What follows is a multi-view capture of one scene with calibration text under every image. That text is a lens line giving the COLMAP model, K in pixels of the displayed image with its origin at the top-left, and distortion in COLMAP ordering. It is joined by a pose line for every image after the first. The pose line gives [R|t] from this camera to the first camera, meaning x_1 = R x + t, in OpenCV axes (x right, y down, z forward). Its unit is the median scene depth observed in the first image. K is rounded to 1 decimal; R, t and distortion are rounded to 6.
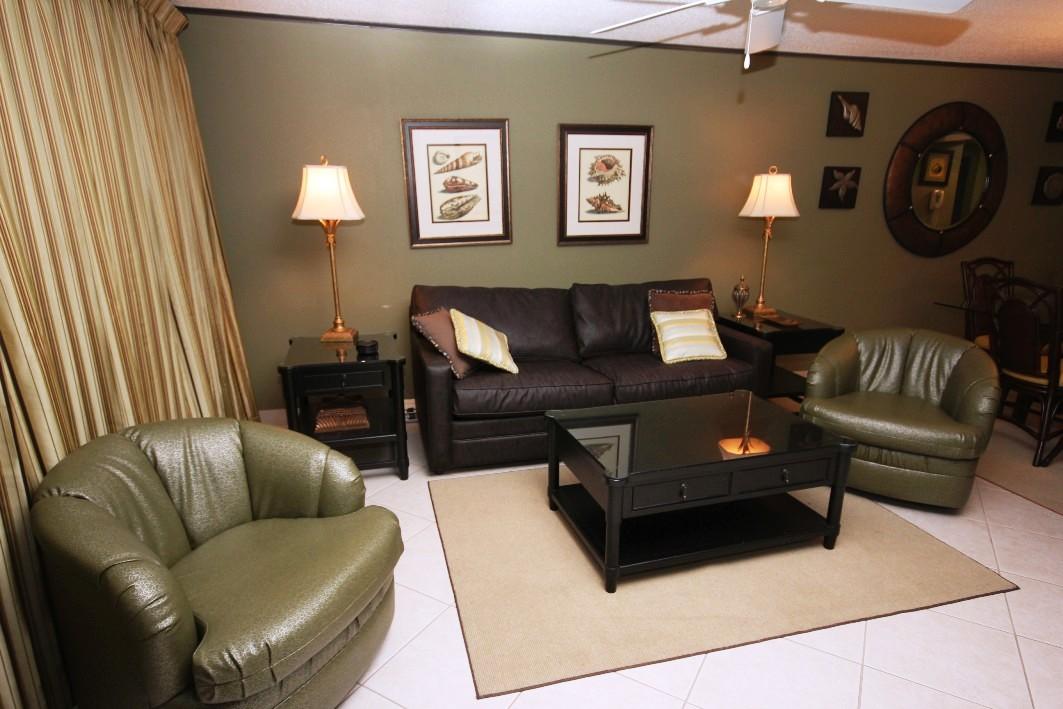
lens RADIAL K [[592.7, 0, 521.8], [0, 592.7, 369.0], [0, 0, 1]] dist [0.016201, -0.004588]
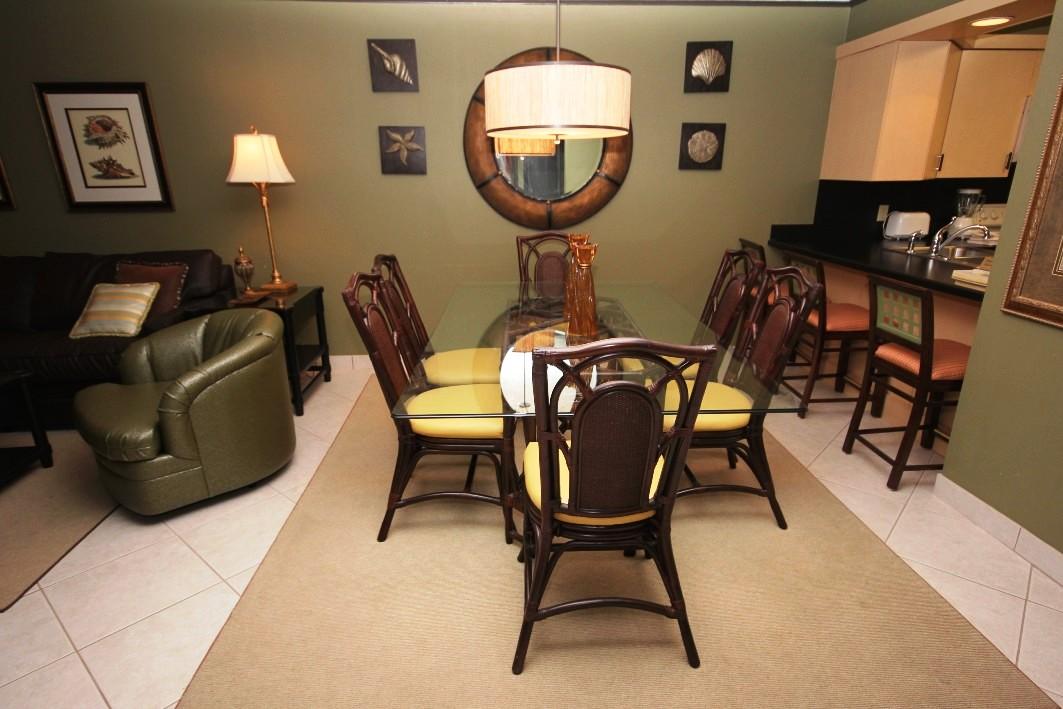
lens RADIAL K [[592.7, 0, 539.5], [0, 592.7, 369.1], [0, 0, 1]] dist [0.016201, -0.004588]
pose [[0.984674, 0.050081, -0.167063, 1.003283], [-0.042131, 0.997820, 0.050797, -0.036067], [0.169242, -0.042980, 0.984637, 0.164780]]
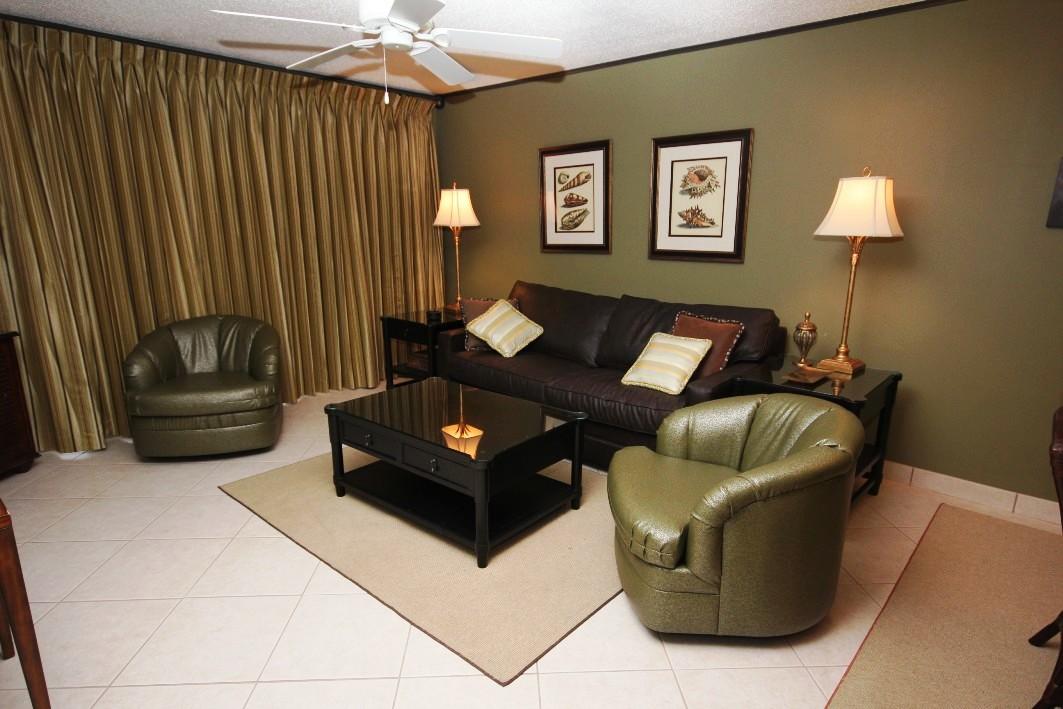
lens RADIAL K [[638.0, 0, 530.9], [0, 638.0, 357.0], [0, 0, 1]] dist [0.045784, 0.002527]
pose [[0.546866, 0.185441, -0.816424, 0.870664], [-0.236078, 0.969746, 0.062134, -0.069683], [0.803246, 0.158761, 0.574100, 0.256171]]
